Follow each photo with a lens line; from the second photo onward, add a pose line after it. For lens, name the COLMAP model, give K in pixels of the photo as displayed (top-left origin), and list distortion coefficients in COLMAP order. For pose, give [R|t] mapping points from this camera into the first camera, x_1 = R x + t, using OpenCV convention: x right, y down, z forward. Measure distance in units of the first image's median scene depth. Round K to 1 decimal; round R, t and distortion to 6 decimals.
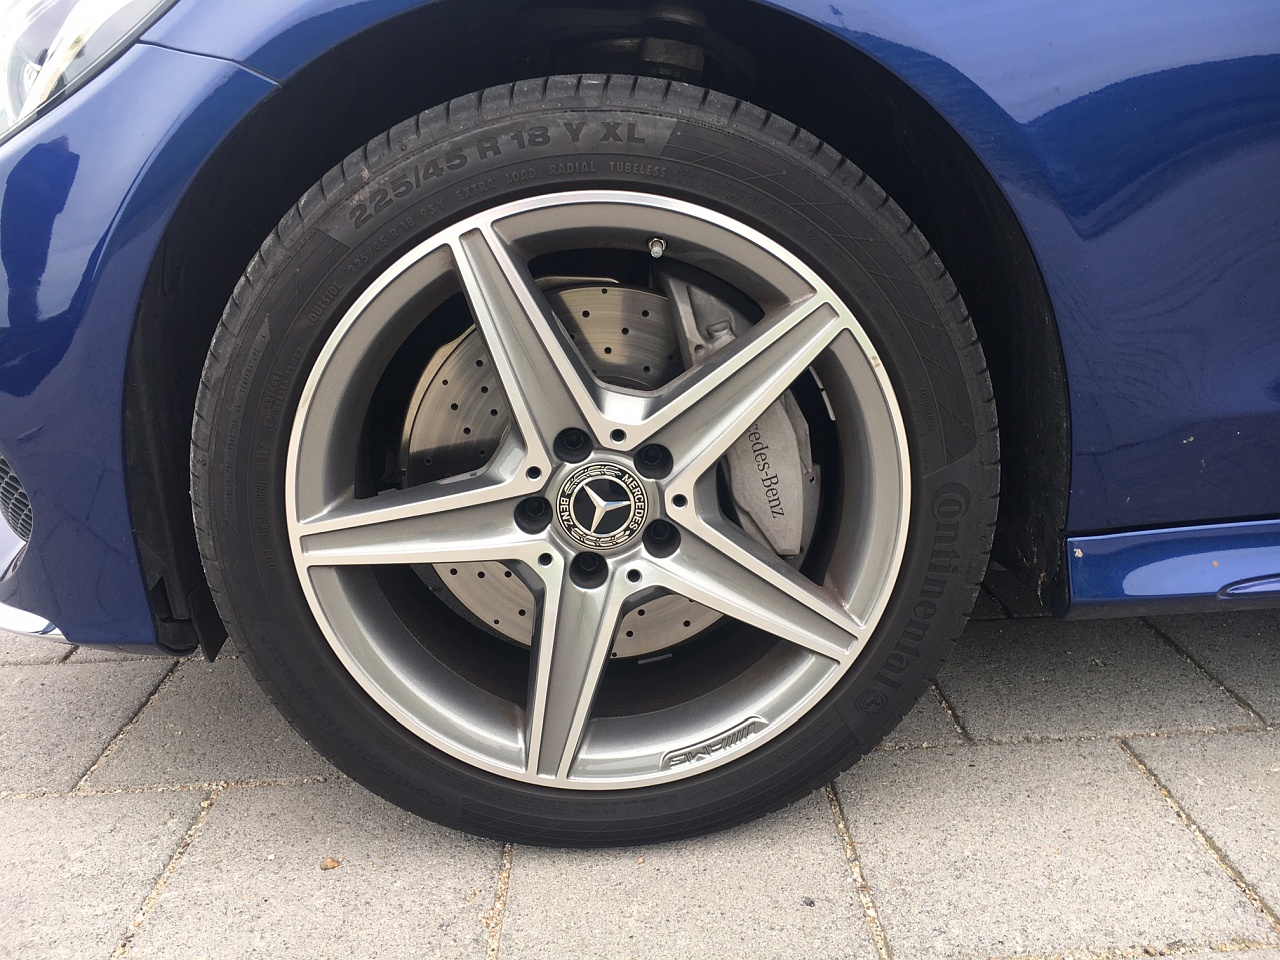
lens RADIAL K [[1082.7, 0, 630.2], [0, 1082.7, 478.6], [0, 0, 1]] dist [0.082897, -0.101119]
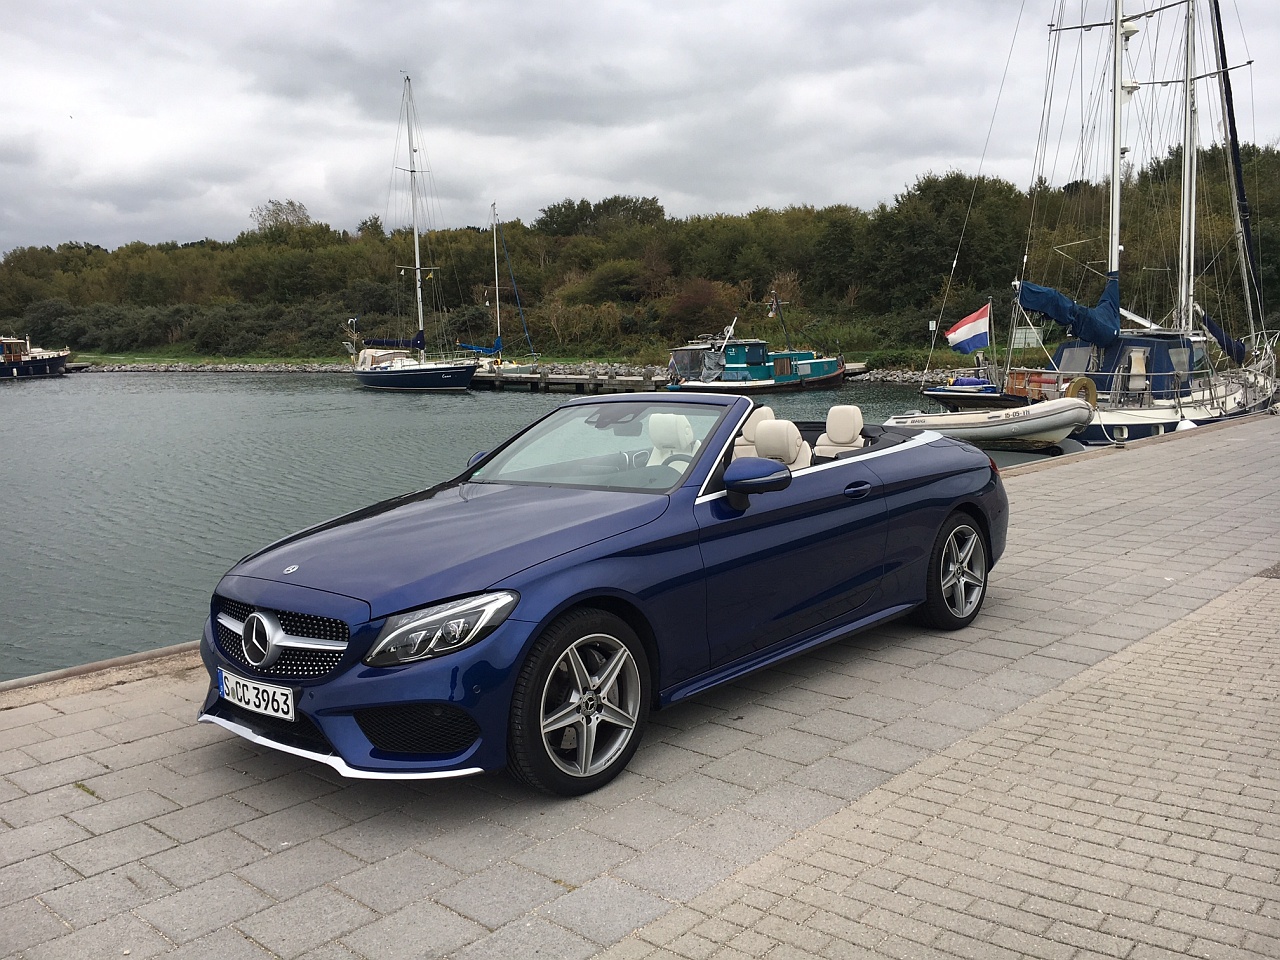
lens RADIAL K [[1104.4, 0, 633.7], [0, 1104.4, 479.7], [0, 0, 1]] dist [0.089847, -0.115120]
pose [[0.691755, -0.070640, 0.718669, -3.045975], [0.223739, 0.967197, -0.120291, -0.270838], [-0.686598, 0.244006, 0.684868, -2.393083]]
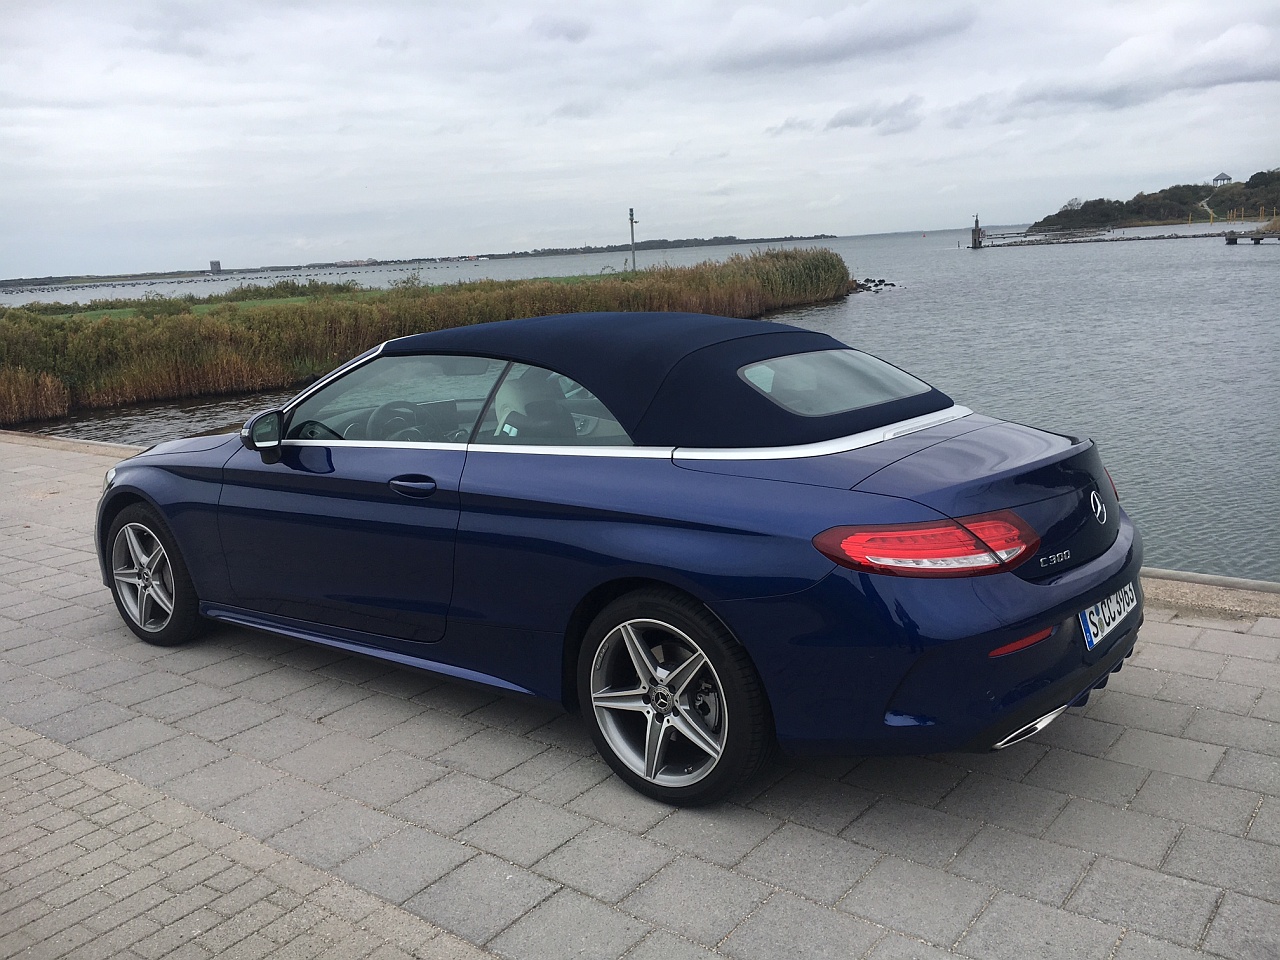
lens RADIAL K [[1082.7, 0, 646.4], [0, 1082.7, 480.9], [0, 0, 1]] dist [0.082897, -0.101119]
pose [[0.785555, 0.114361, -0.608132, 5.266031], [-0.166943, 0.985500, -0.030322, -0.704829], [0.595847, 0.125343, 0.793256, -1.947795]]
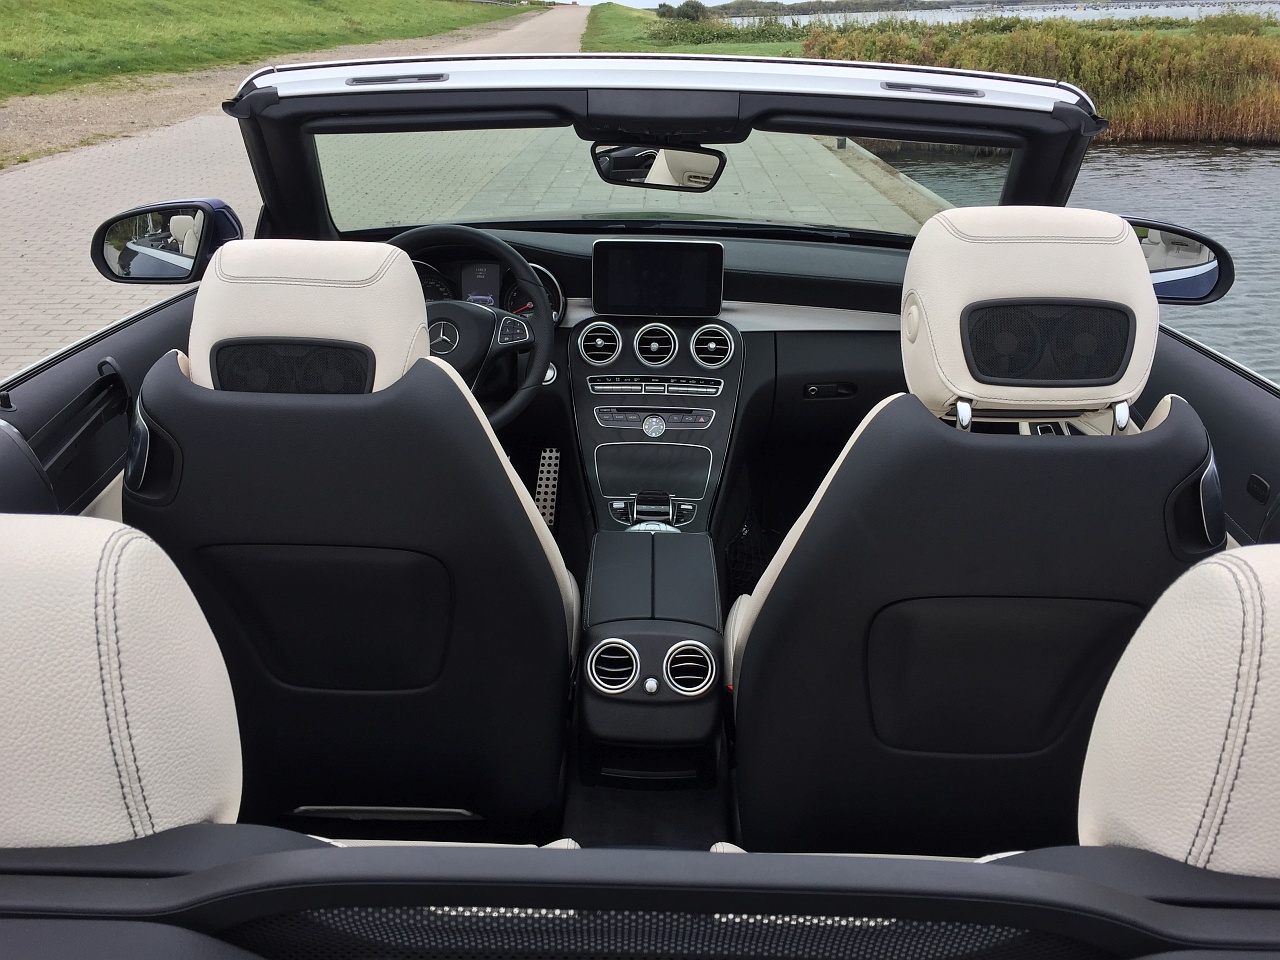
lens RADIAL K [[1083.6, 0, 645.9], [0, 1083.6, 471.1], [0, 0, 1]] dist [0.081451, -0.100540]
pose [[-0.036138, 0.414724, -0.909230, 3.334466], [-0.299961, 0.863370, 0.405728, -1.587299], [0.953267, 0.287396, 0.093200, 1.625526]]
